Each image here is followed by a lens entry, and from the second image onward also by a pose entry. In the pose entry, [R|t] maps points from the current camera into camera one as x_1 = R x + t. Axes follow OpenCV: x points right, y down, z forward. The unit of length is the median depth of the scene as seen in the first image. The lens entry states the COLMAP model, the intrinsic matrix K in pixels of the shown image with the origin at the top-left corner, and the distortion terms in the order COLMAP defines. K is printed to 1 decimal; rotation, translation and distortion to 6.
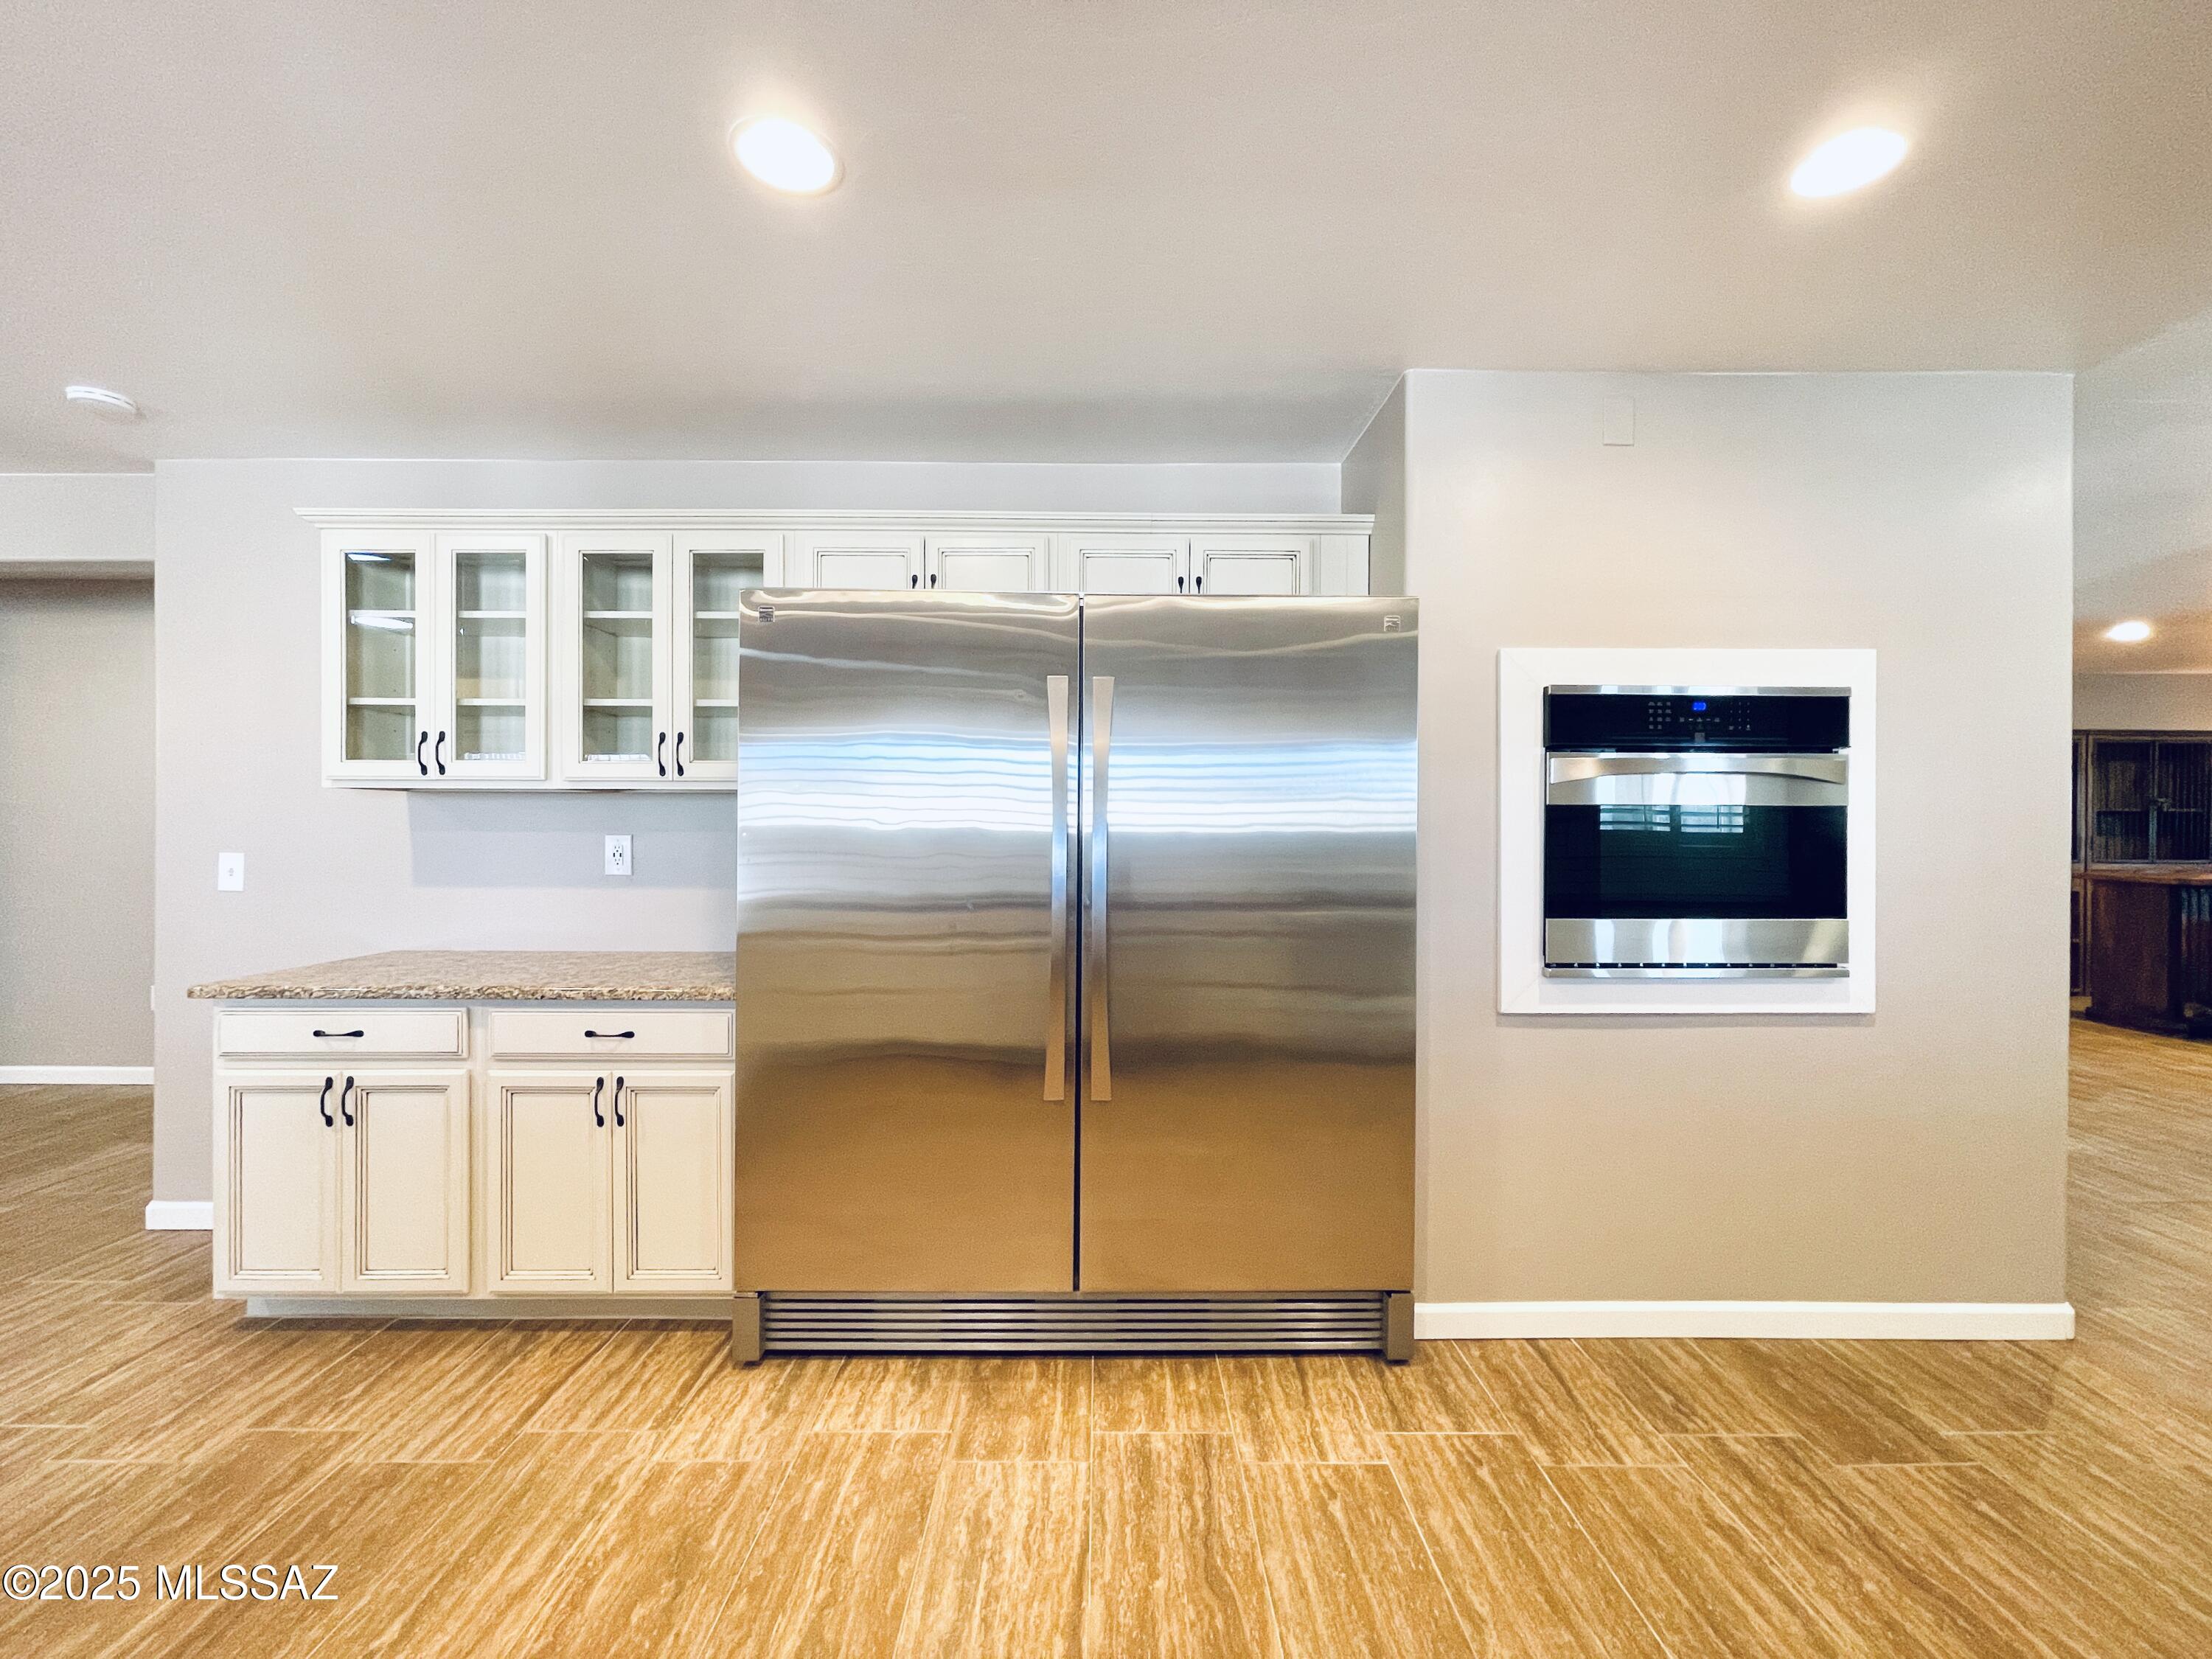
lens RADIAL K [[901.6, 0, 1106.8], [0, 901.6, 830.9], [0, 0, 1]] dist [0.007928, -0.001519]
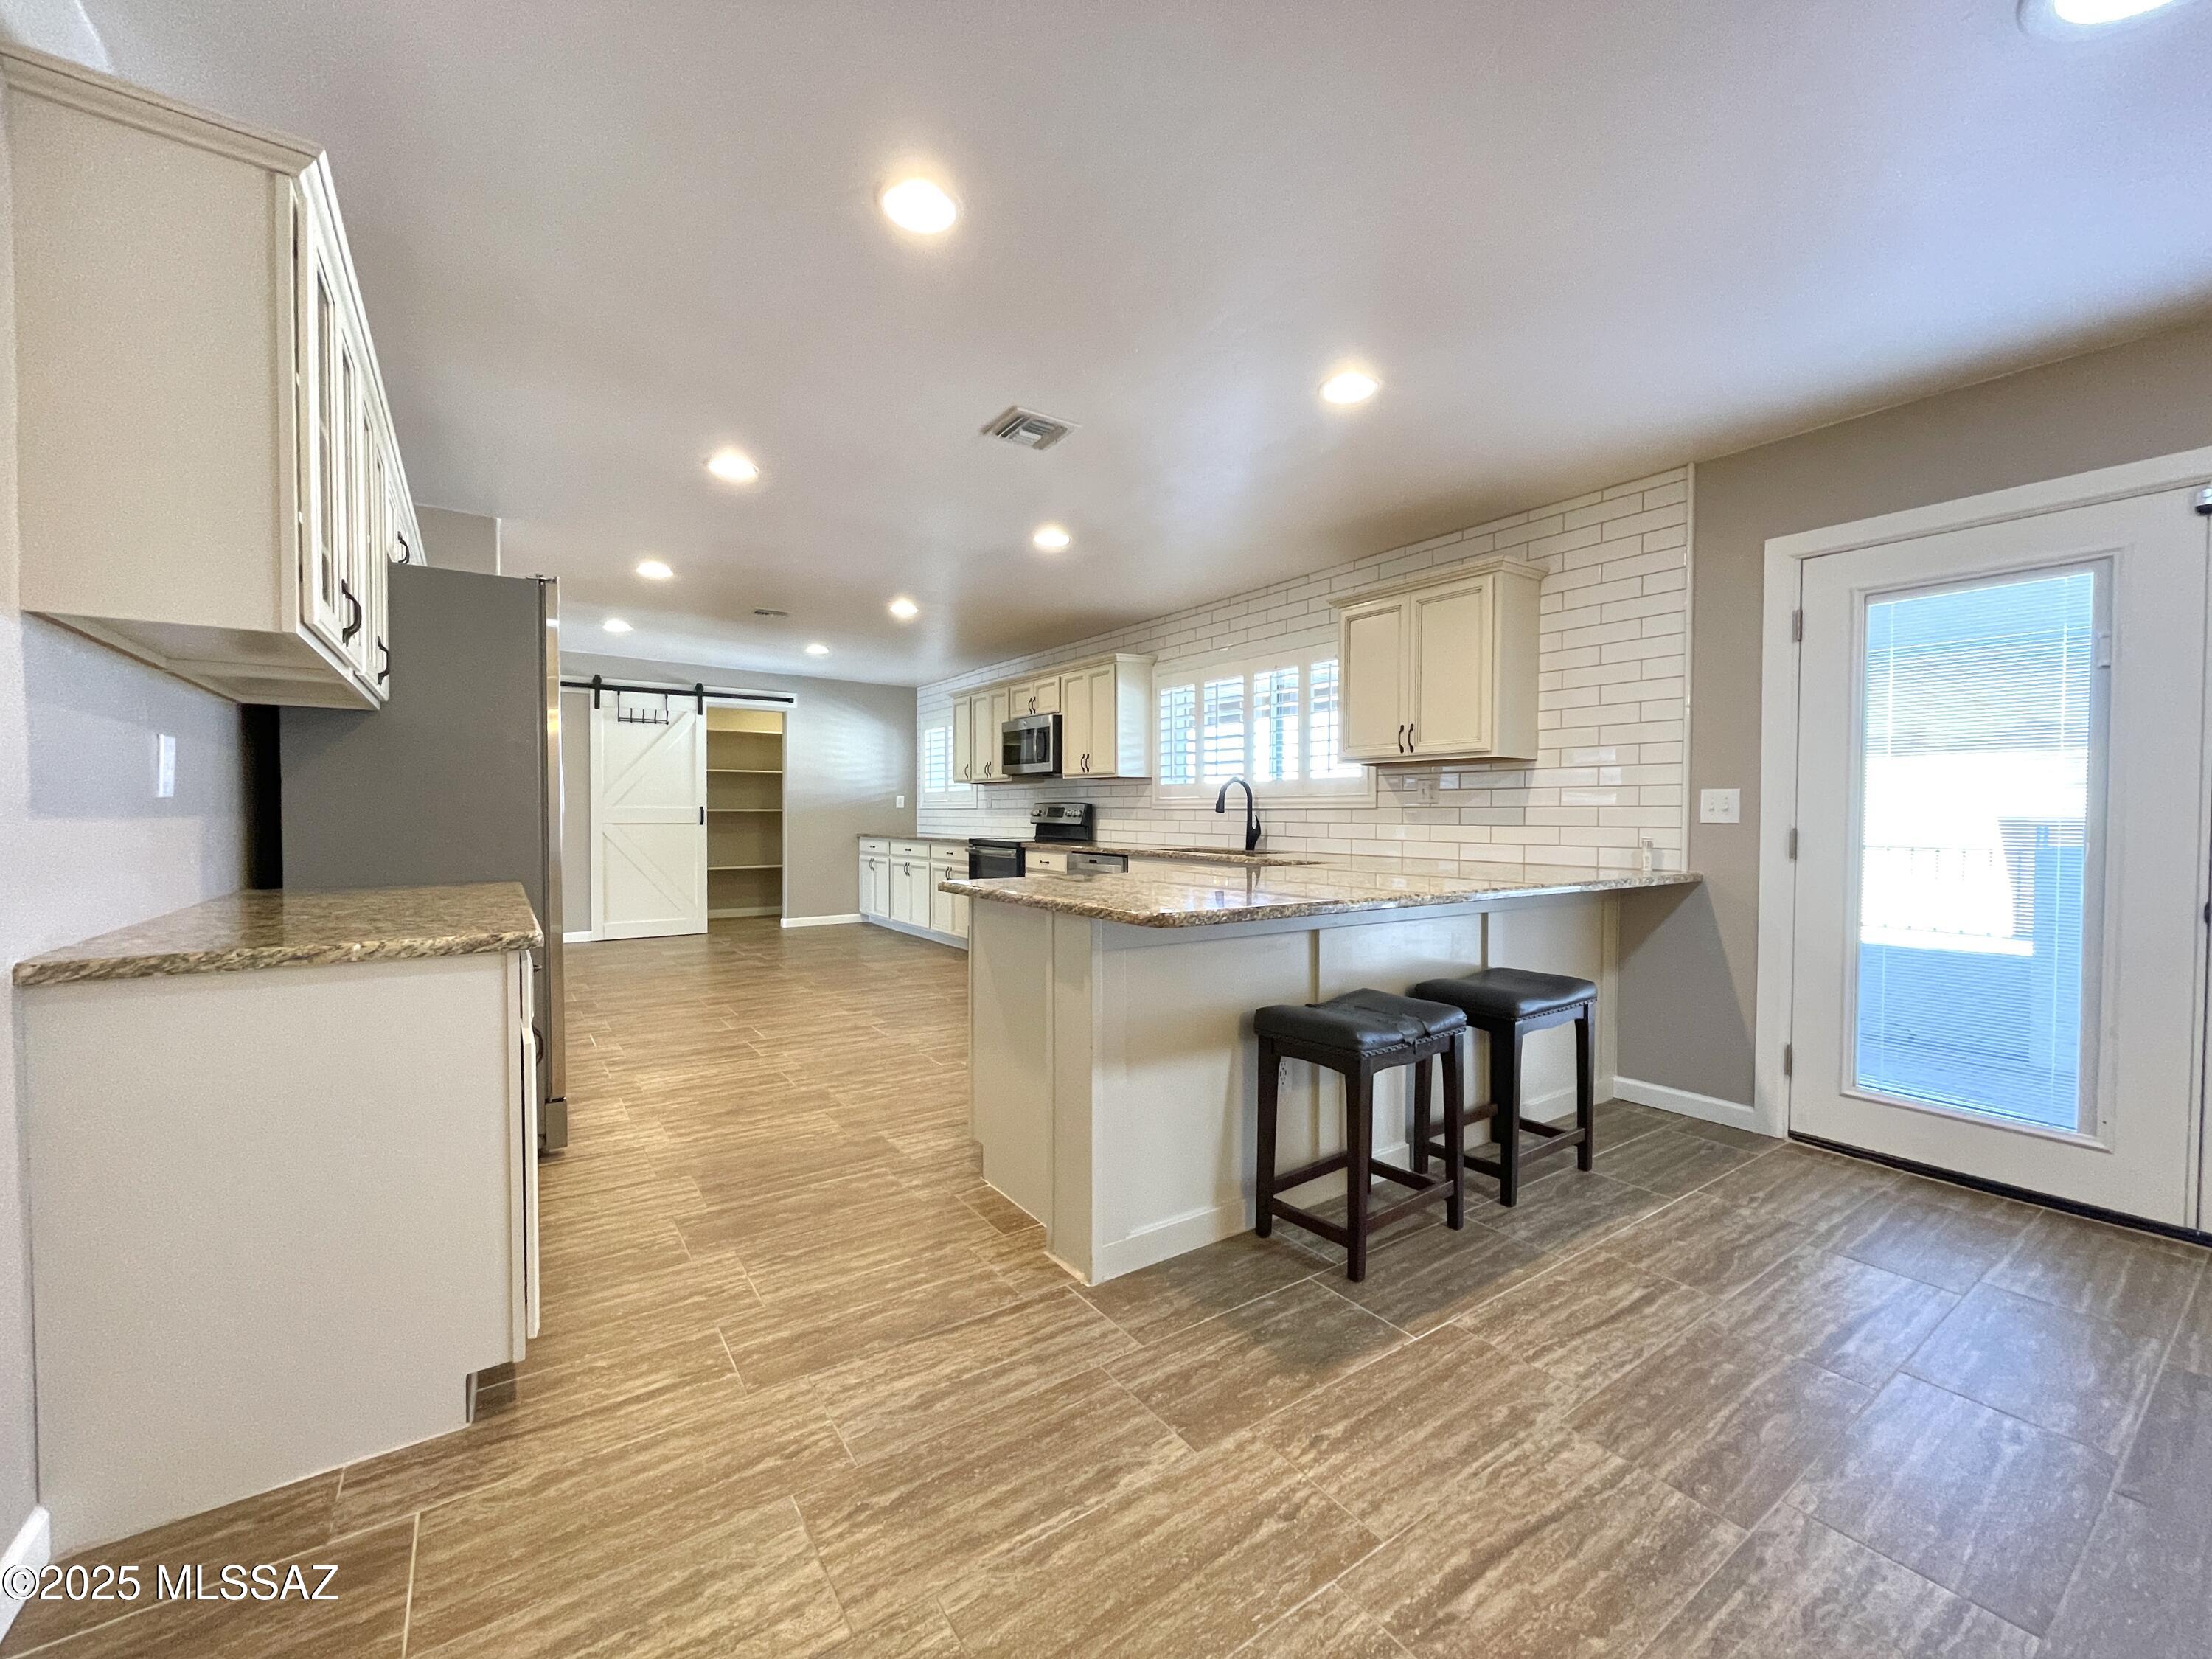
lens RADIAL K [[901.6, 0, 1099.8], [0, 901.6, 819.2], [0, 0, 1]] dist [0.007928, -0.001519]
pose [[-0.568407, -0.005671, 0.822728, -2.107512], [0.006230, 0.999918, 0.011197, 0.091703], [-0.822724, 0.011490, -0.568325, 1.180425]]
